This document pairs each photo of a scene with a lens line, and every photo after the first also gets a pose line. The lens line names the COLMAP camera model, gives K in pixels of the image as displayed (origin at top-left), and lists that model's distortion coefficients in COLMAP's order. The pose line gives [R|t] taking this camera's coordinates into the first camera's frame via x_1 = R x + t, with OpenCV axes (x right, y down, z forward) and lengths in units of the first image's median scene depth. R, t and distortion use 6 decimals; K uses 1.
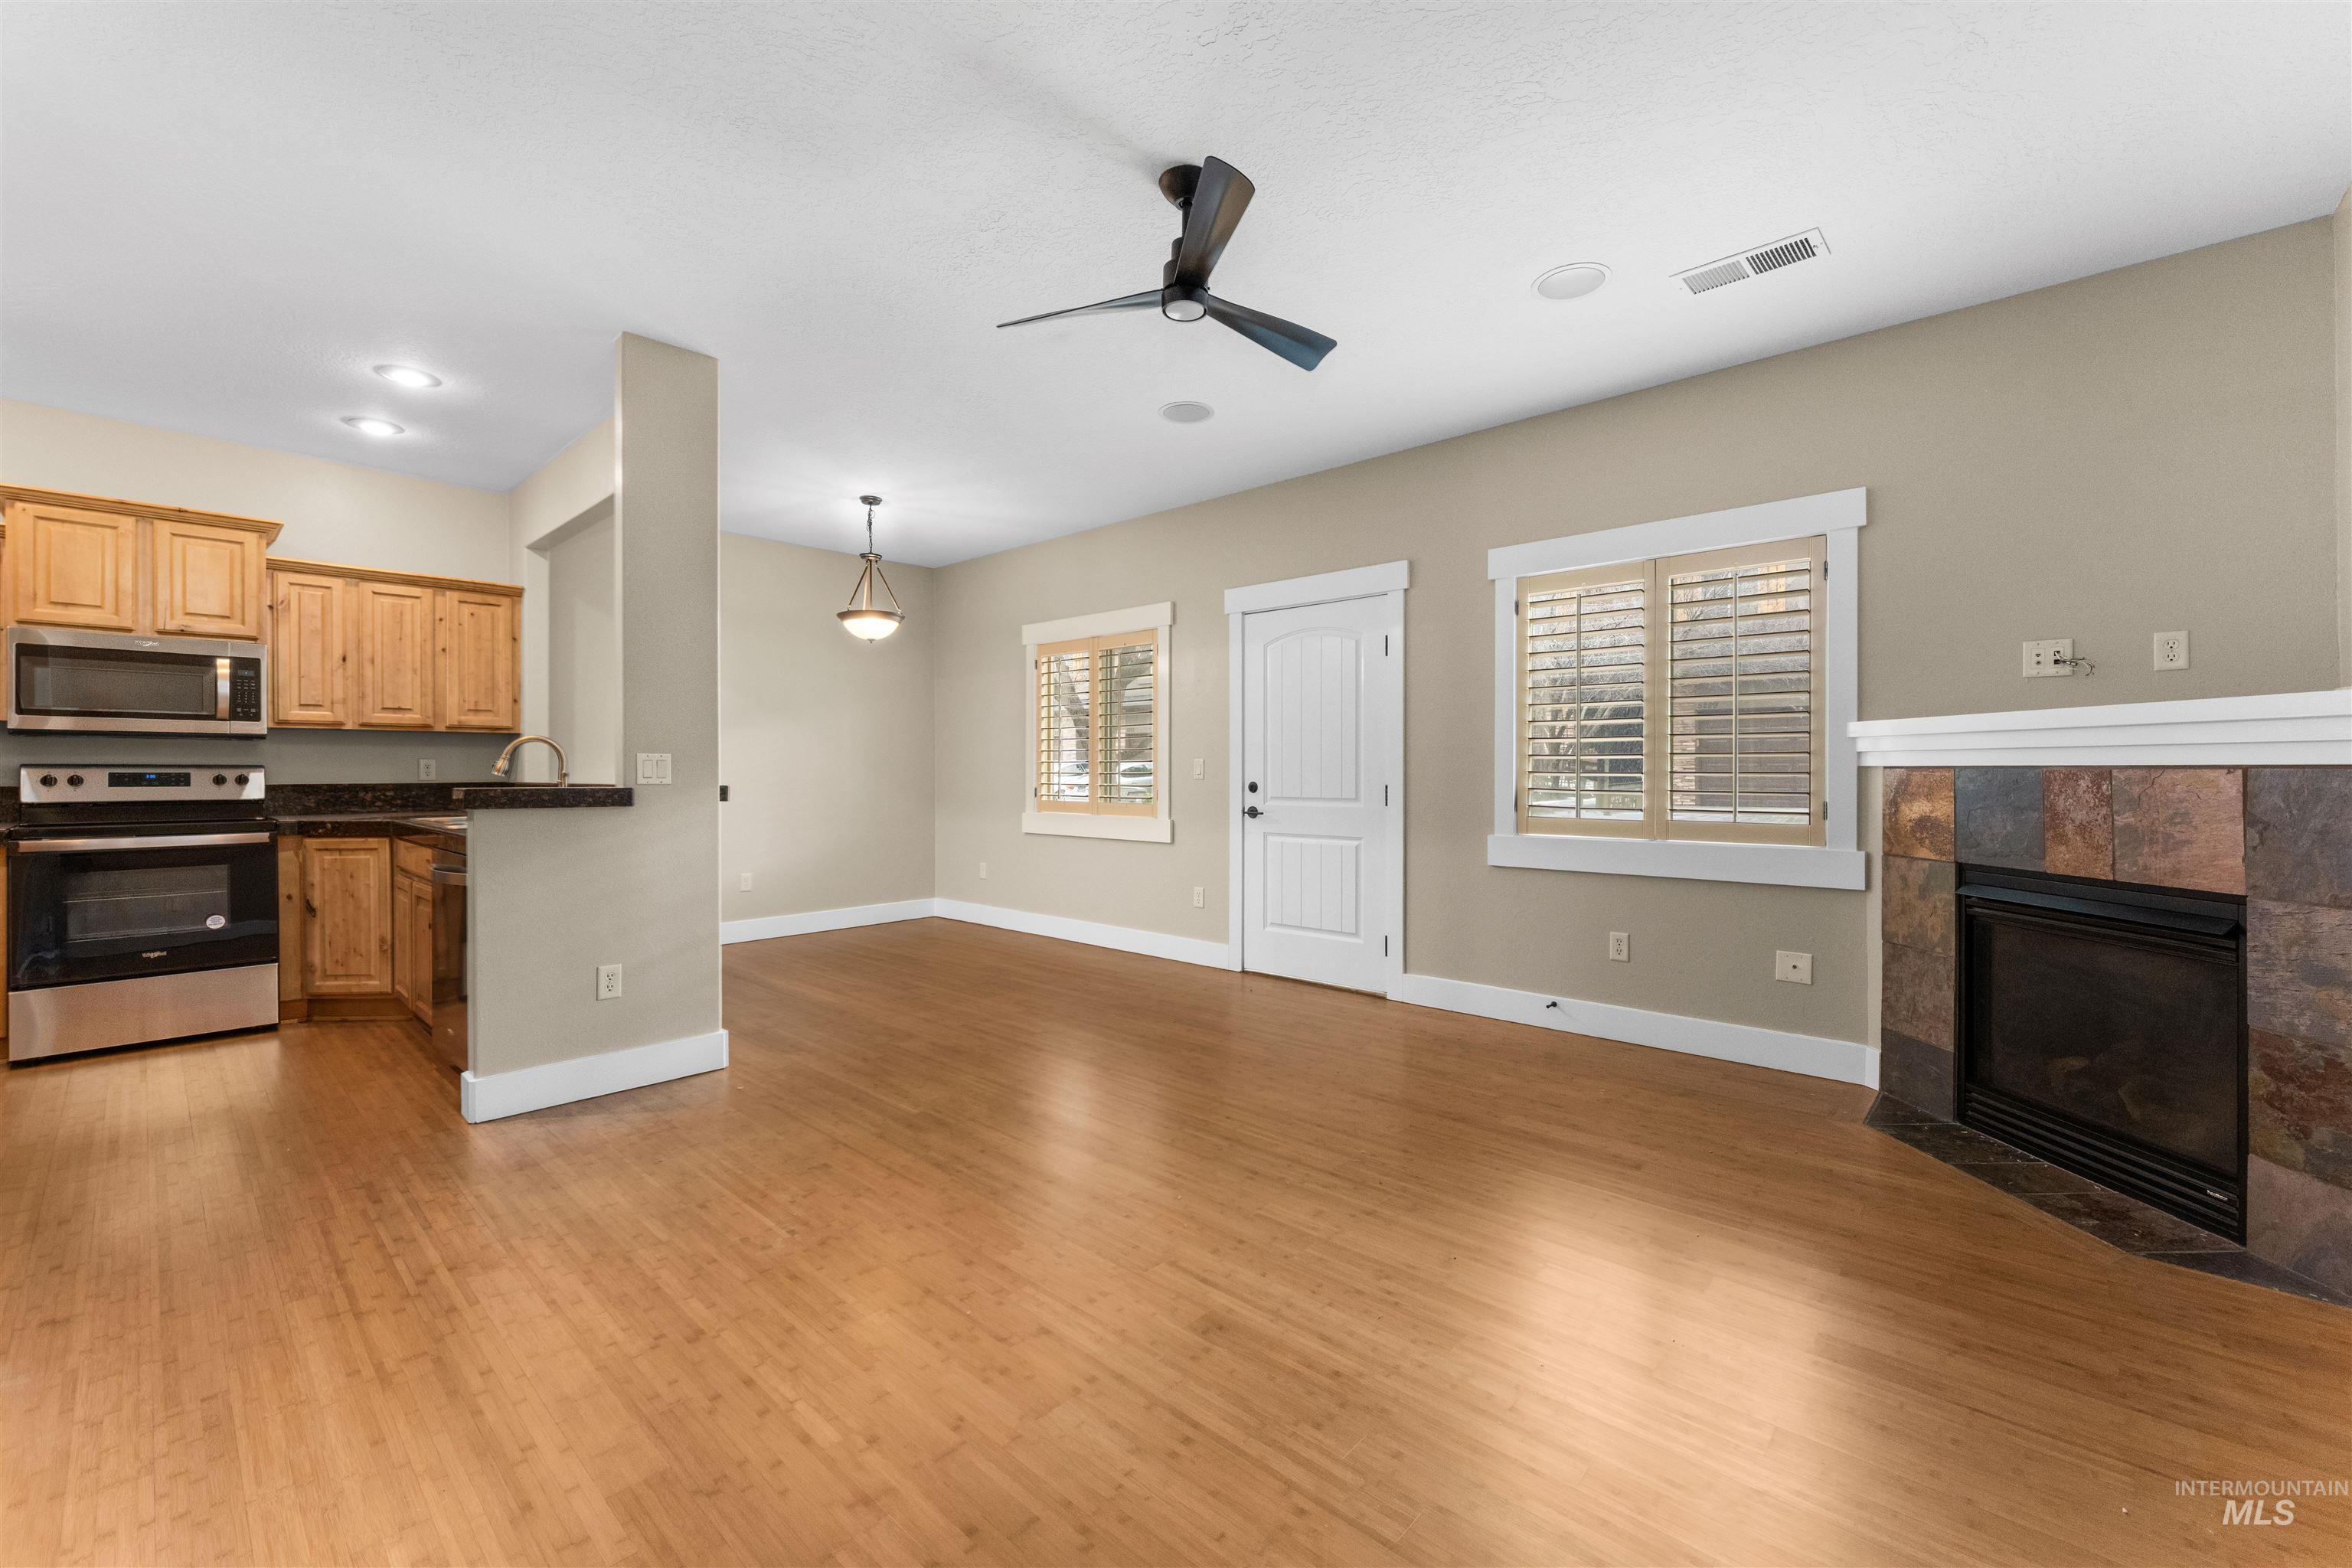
lens RADIAL K [[946.1, 0, 1176.4], [0, 946.1, 775.0], [0, 0, 1]] dist [0.000161, -0.000150]
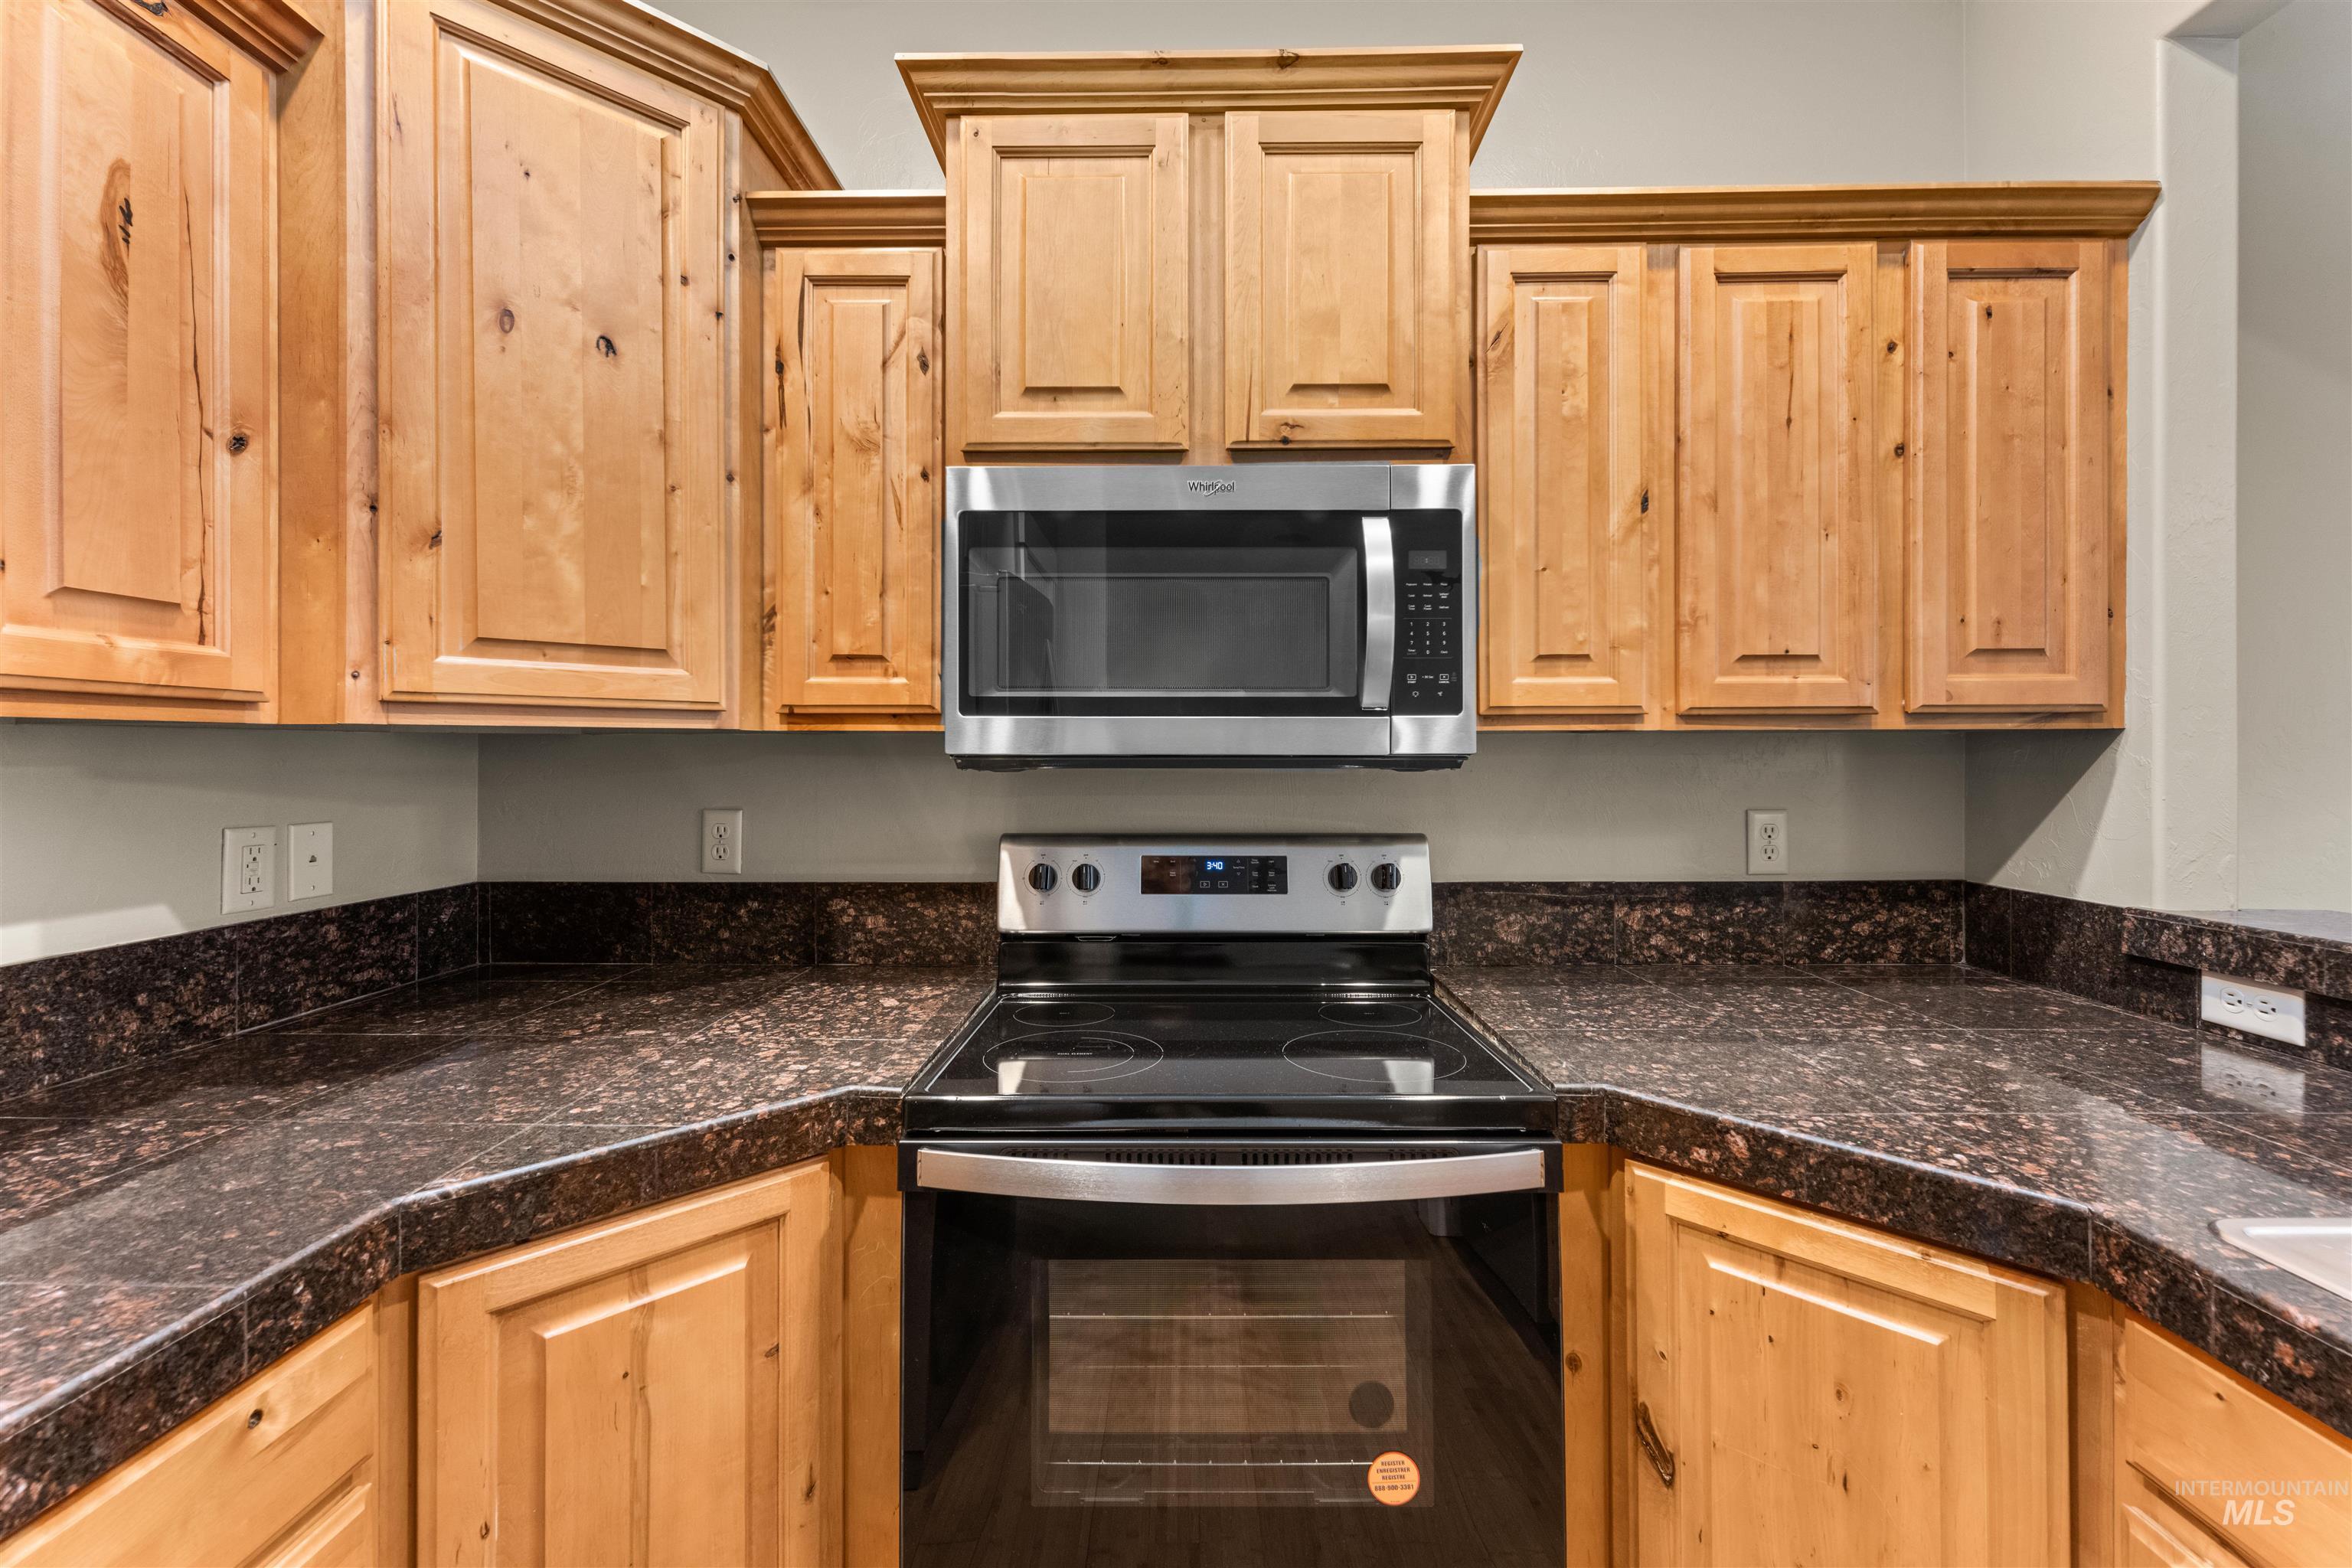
lens RADIAL K [[936.4, 0, 1173.5], [0, 936.4, 755.4], [0, 0, 1]] dist [-0.006958, 0.000002]
pose [[0.663716, 0.001311, -0.747983, -0.810238], [-0.002272, 0.999997, -0.000263, -0.043173], [0.747981, 0.001874, 0.663718, 0.734634]]
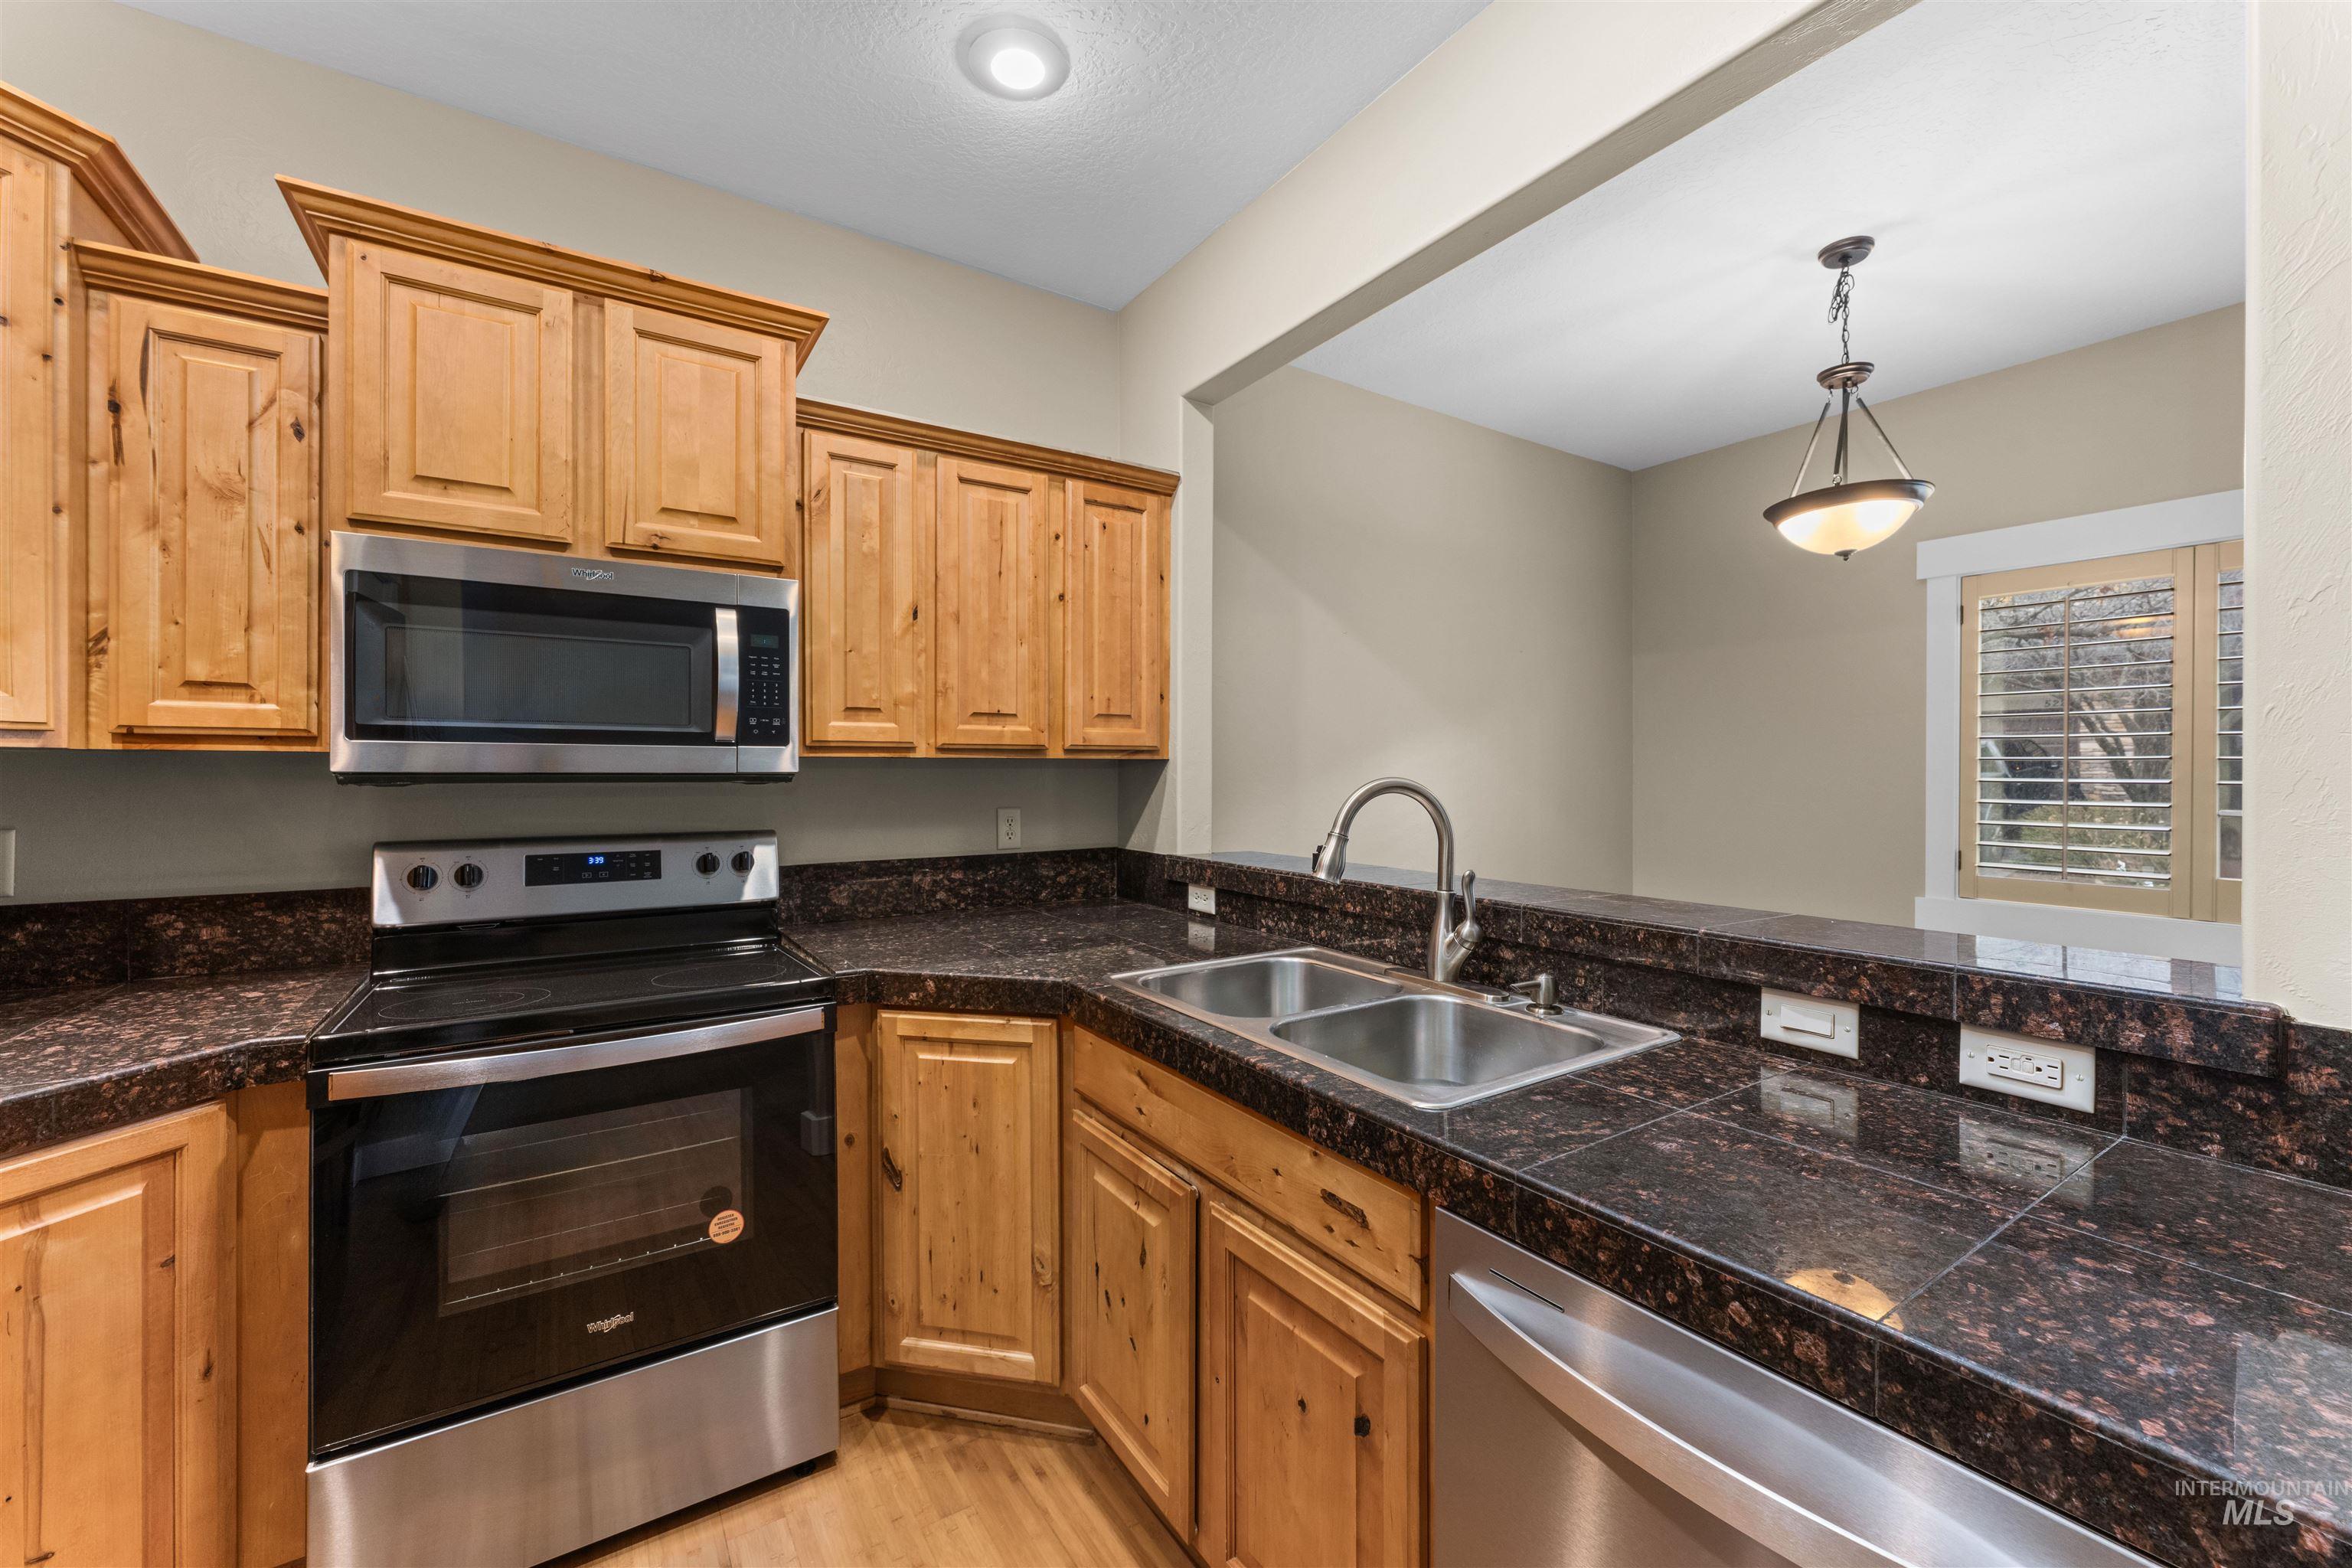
lens RADIAL K [[934.3, 0, 1175.9], [0, 934.3, 774.1], [0, 0, 1]] dist [-0.000192, -0.000547]
pose [[0.969331, 0.002980, -0.245740, -0.677797], [-0.003110, 0.999995, -0.000142, -0.043580], [0.245738, 0.000902, 0.969336, 0.608492]]
